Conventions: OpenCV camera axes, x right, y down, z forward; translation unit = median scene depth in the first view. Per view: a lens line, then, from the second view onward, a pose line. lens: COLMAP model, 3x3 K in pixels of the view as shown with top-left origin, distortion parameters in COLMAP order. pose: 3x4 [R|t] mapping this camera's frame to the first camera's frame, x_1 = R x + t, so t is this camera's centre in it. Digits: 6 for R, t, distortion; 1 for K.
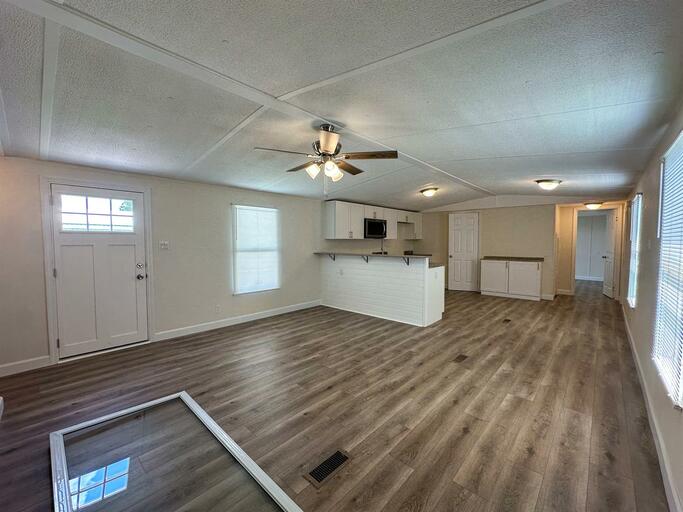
lens RADIAL K [[282.9, 0, 341.5], [0, 282.9, 256.0], [0, 0, 1]] dist [-0.005780, -0.000004]
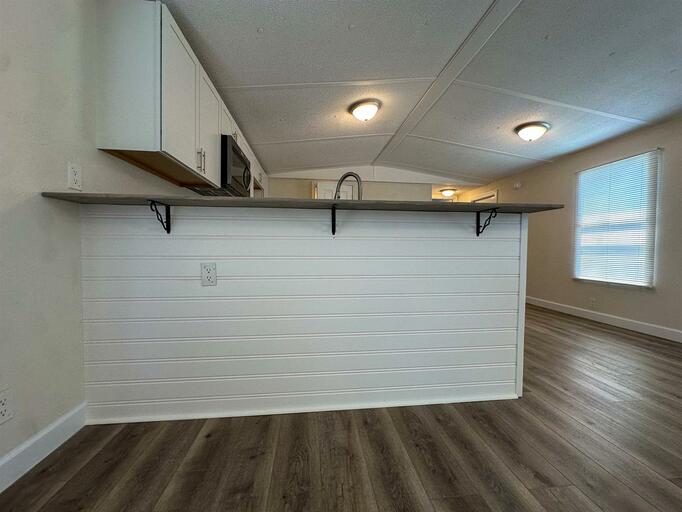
lens RADIAL K [[276.3, 0, 341.0], [0, 276.3, 256.0], [0, 0, 1]] dist [0.000037, -0.000031]
pose [[0.651961, -0.016079, 0.758082, -0.179235], [0.031531, 0.999485, -0.005918, 0.070425], [-0.757597, 0.027761, 0.652132, 1.169741]]
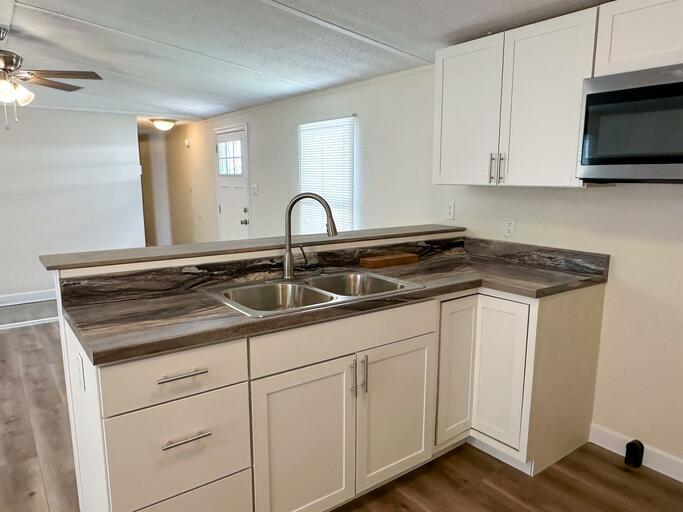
lens RADIAL K [[486.2, 0, 341.5], [0, 486.2, 256.0], [0, 0, 1]] dist [-0.024496, 0.000756]
pose [[-0.182975, 0.160963, -0.969851, 0.835123], [-0.054697, 0.983311, 0.173516, -0.115398], [0.981595, 0.084797, -0.171117, 1.647188]]
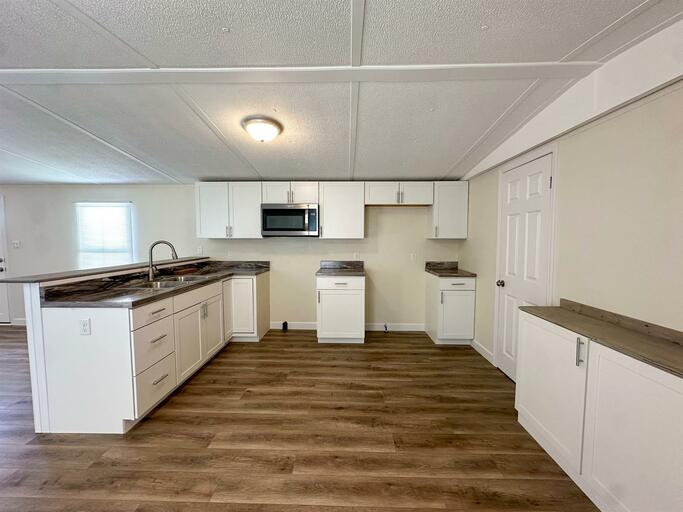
lens RADIAL K [[282.9, 0, 341.5], [0, 282.9, 256.0], [0, 0, 1]] dist [-0.005780, -0.000004]
pose [[0.662133, 0.051559, -0.747610, 1.191460], [-0.044634, 0.998573, 0.029336, -0.088098], [0.748056, 0.013945, 0.663489, 1.335052]]
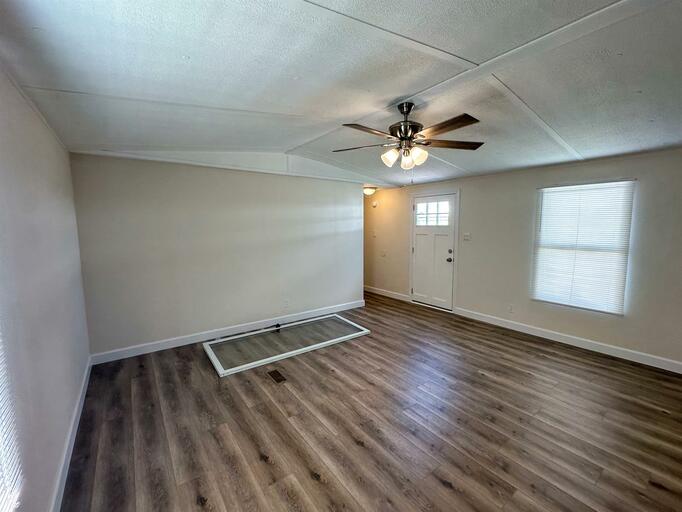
lens RADIAL K [[291.0, 0, 341.0], [0, 291.0, 256.0], [0, 0, 1]] dist [-0.012150, -0.000090]
pose [[-0.184643, 0.100661, -0.977637, 0.692270], [-0.051070, 0.992414, 0.111828, -0.068413], [0.981478, 0.070576, -0.178102, 0.770820]]
